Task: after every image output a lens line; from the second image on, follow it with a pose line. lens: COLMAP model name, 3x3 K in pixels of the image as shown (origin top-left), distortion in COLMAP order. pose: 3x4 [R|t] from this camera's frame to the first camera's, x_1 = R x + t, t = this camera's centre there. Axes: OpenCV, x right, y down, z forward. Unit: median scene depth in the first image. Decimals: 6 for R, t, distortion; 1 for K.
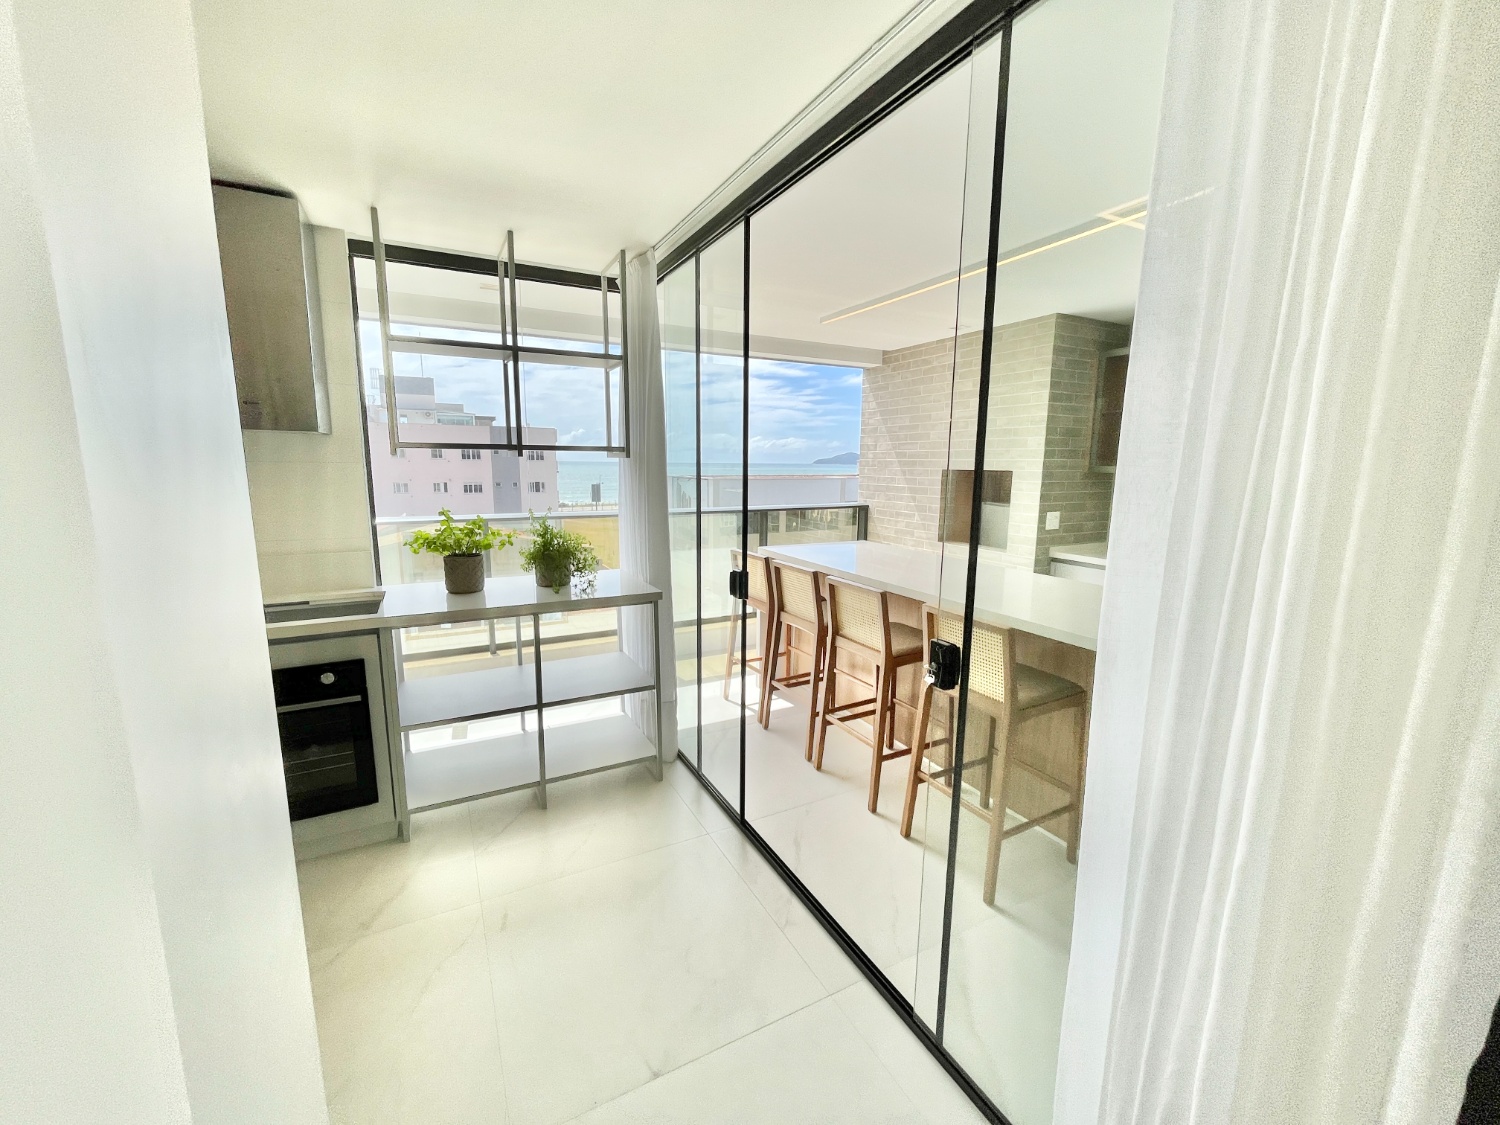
lens RADIAL K [[606.2, 0, 749.3], [0, 606.2, 564.6], [0, 0, 1]] dist [-0.004057, 0.000303]
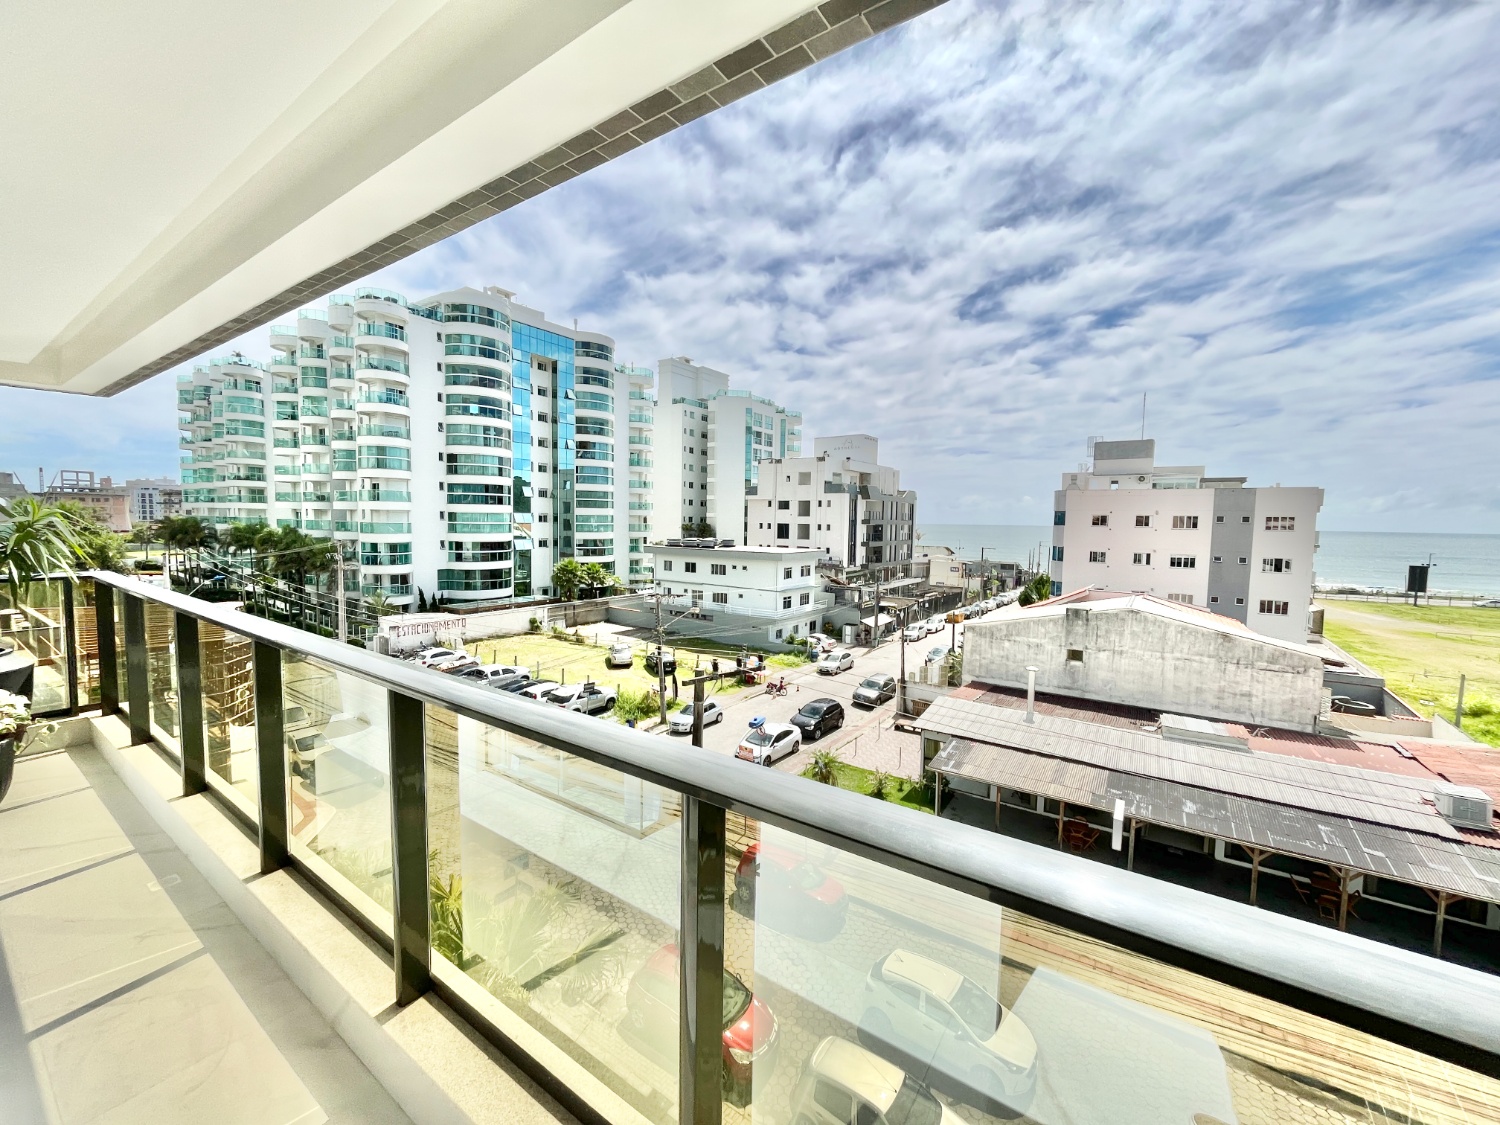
lens RADIAL K [[606.2, 0, 750.0], [0, 606.2, 564.2], [0, 0, 1]] dist [-0.004057, 0.000303]
pose [[0.456596, 0.063197, -0.887427, 0.237517], [-0.160901, 0.986891, -0.012506, -0.215763], [0.875003, 0.148498, 0.460779, 1.174977]]
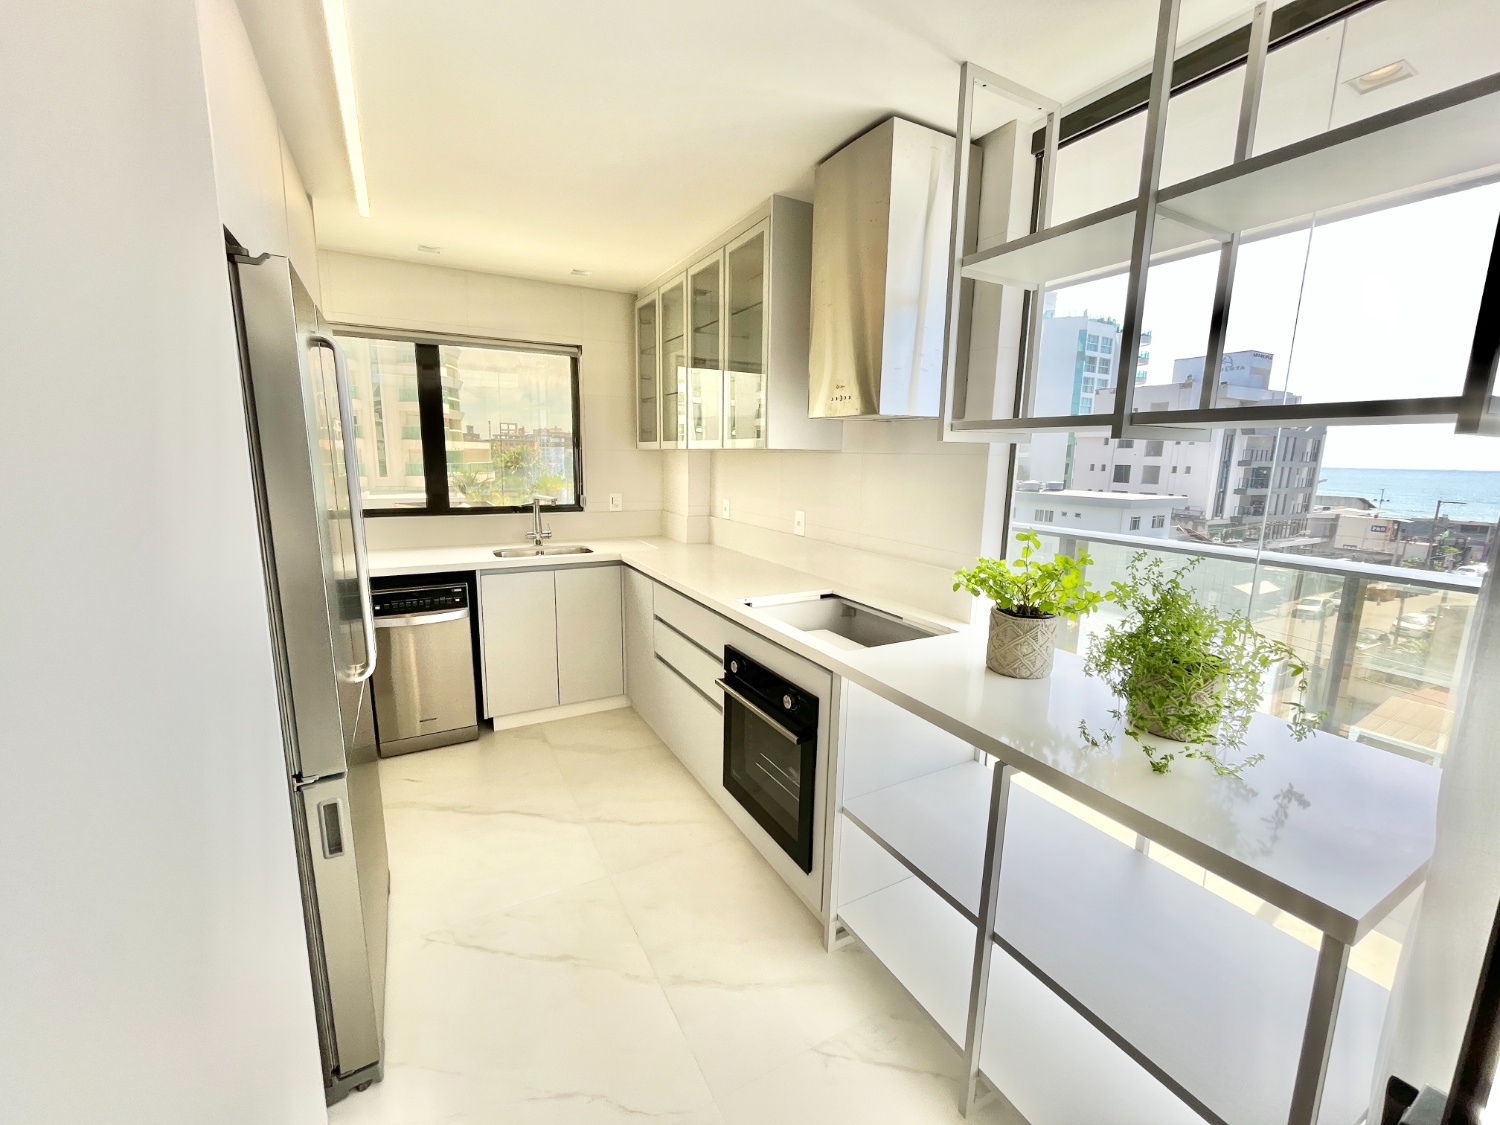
lens RADIAL K [[606.2, 0, 747.3], [0, 606.2, 562.3], [0, 0, 1]] dist [-0.004057, 0.000303]
pose [[0.013356, 0.164490, -0.986288, 0.058790], [-0.183832, 0.969967, 0.159278, -0.069827], [0.982867, 0.179184, 0.043193, 0.470946]]
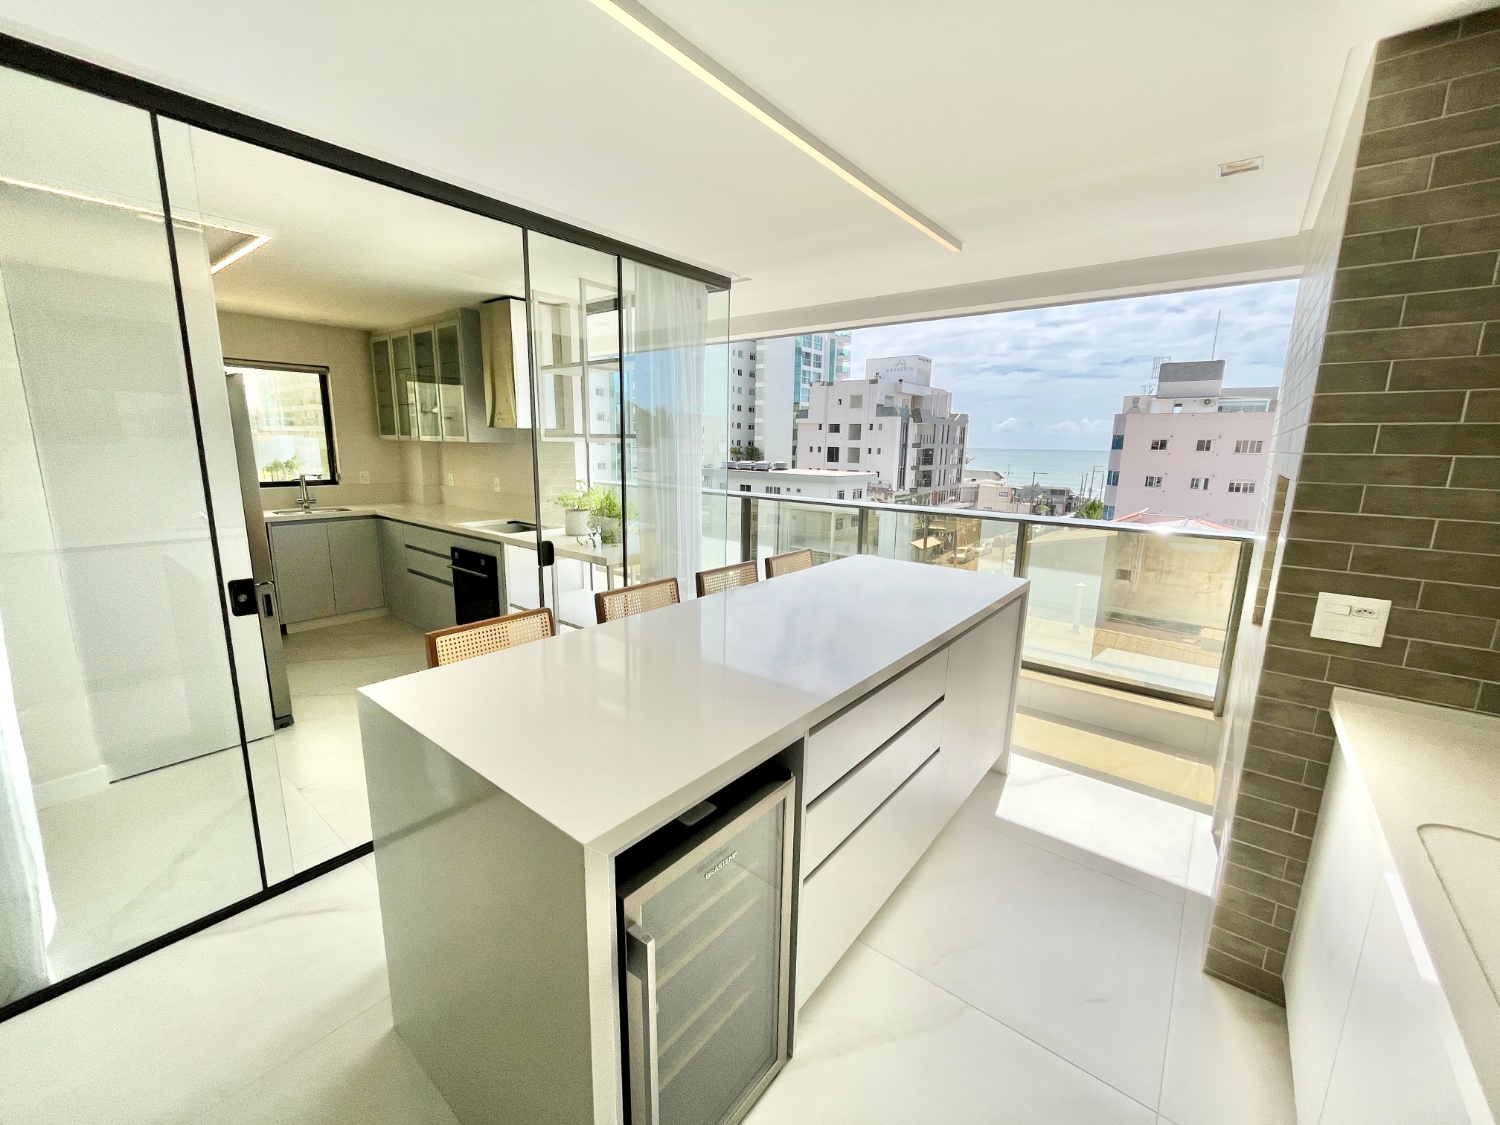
lens RADIAL K [[606.2, 0, 748.0], [0, 606.2, 561.4], [0, 0, 1]] dist [-0.004057, 0.000303]
pose [[0.396522, 0.174854, -0.901219, 0.685618], [-0.168354, 0.978895, 0.115852, -0.088602], [0.902456, 0.105786, 0.417591, 0.517643]]
